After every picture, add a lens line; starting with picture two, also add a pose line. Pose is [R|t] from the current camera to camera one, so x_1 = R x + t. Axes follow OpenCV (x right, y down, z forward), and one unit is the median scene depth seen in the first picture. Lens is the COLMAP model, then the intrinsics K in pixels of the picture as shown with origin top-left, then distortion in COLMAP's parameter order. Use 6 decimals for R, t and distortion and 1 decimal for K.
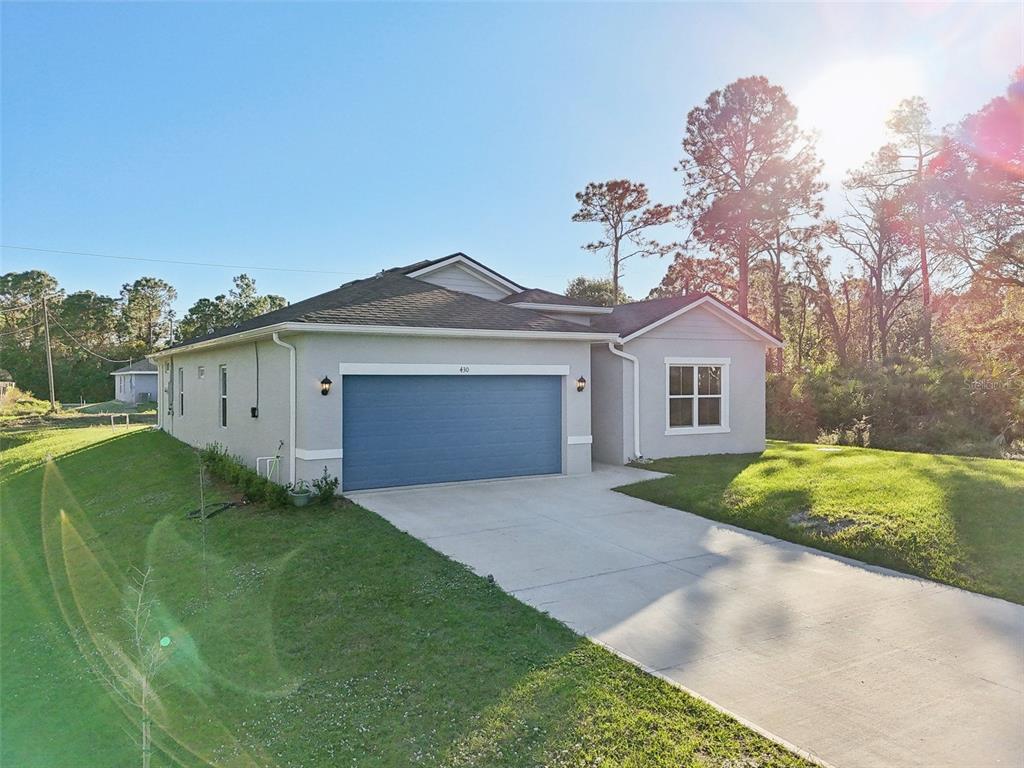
lens RADIAL K [[743.2, 0, 511.3], [0, 743.2, 388.1], [0, 0, 1]] dist [0.061332, -0.060565]
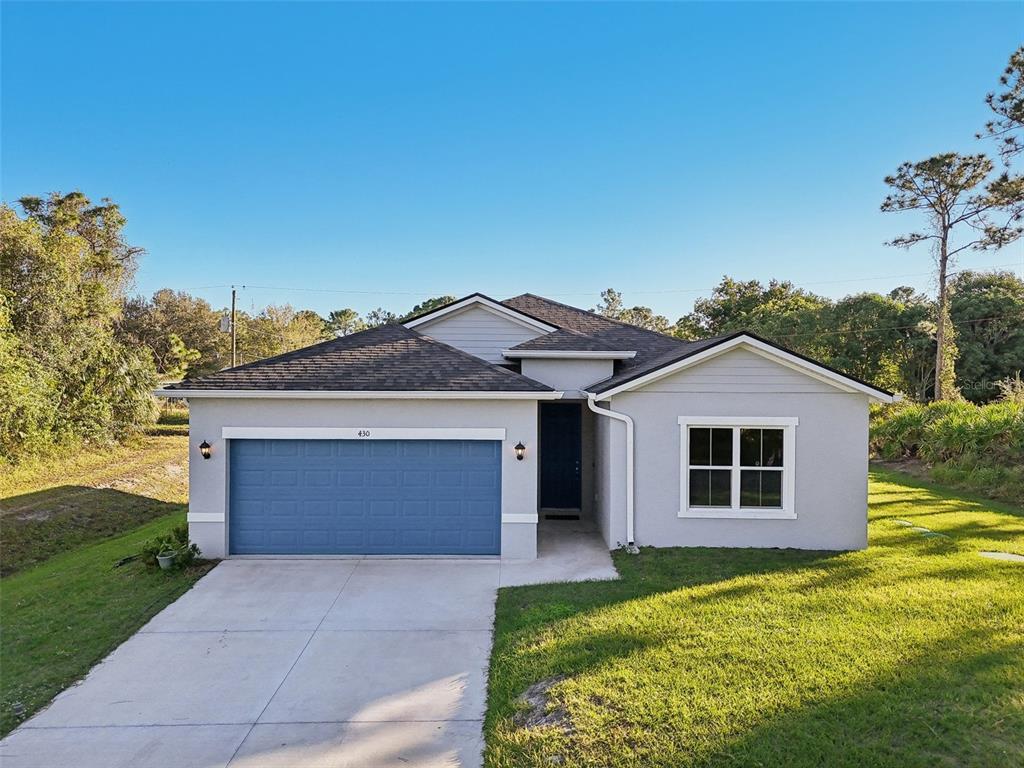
lens RADIAL K [[747.7, 0, 513.6], [0, 747.7, 387.1], [0, 0, 1]] dist [0.050874, -0.021900]
pose [[0.859619, 0.013008, -0.510769, 0.439497], [-0.016718, 0.999857, -0.002671, -0.064316], [0.510661, 0.010835, 0.859714, 0.234244]]
